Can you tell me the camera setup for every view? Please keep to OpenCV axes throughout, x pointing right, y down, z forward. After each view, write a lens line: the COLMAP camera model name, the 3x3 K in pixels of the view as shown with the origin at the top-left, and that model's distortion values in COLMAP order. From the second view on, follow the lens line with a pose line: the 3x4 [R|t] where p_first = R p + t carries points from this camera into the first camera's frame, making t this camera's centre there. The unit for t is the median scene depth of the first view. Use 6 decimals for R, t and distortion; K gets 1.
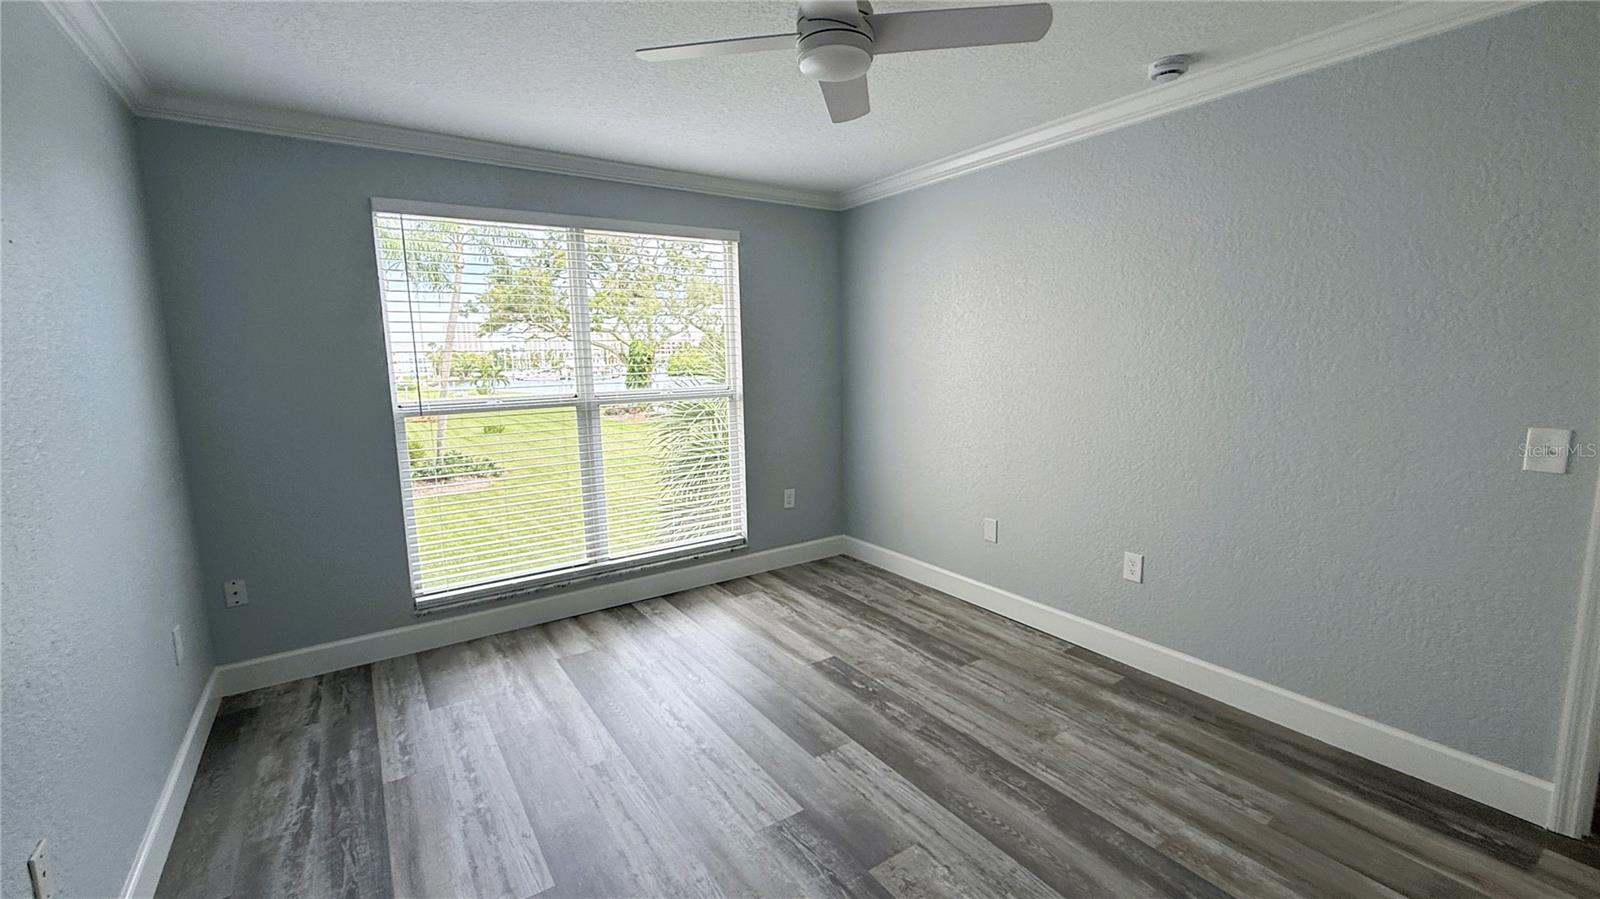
lens RADIAL K [[651.6, 0, 784.9], [0, 651.6, 445.7], [0, 0, 1]] dist [-0.001374, 0.000105]
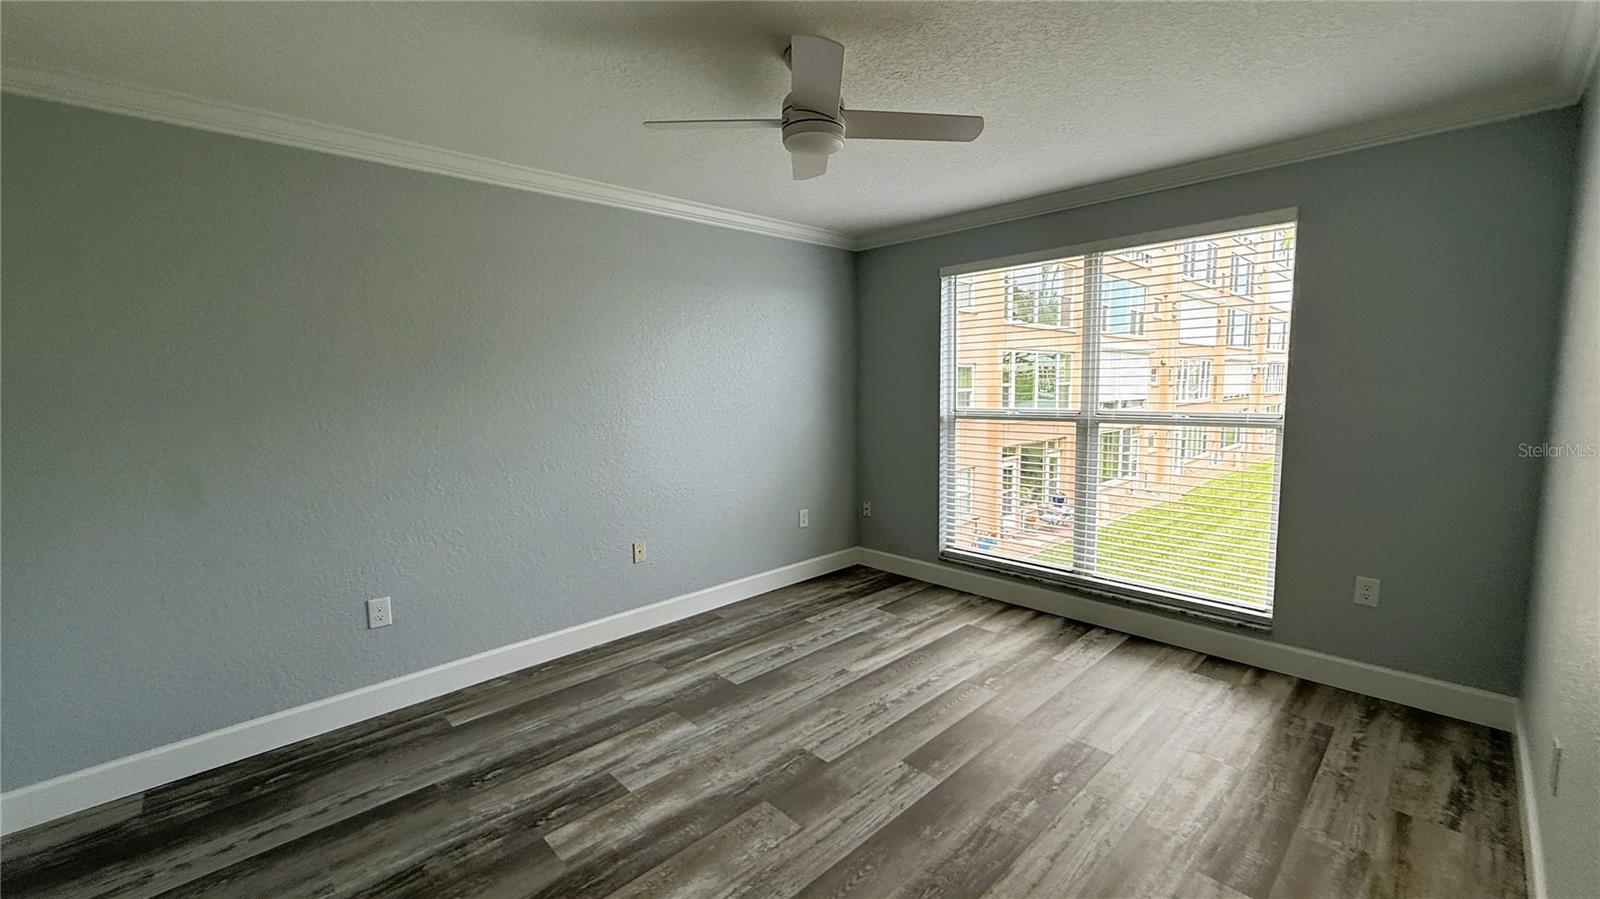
lens RADIAL K [[651.6, 0, 835.0], [0, 651.6, 445.2], [0, 0, 1]] dist [-0.001374, 0.000105]
pose [[0.195109, 0.111478, -0.974426, 0.635236], [-0.123103, 0.988446, 0.088433, -0.067811], [0.973025, 0.102701, 0.206578, 0.399442]]
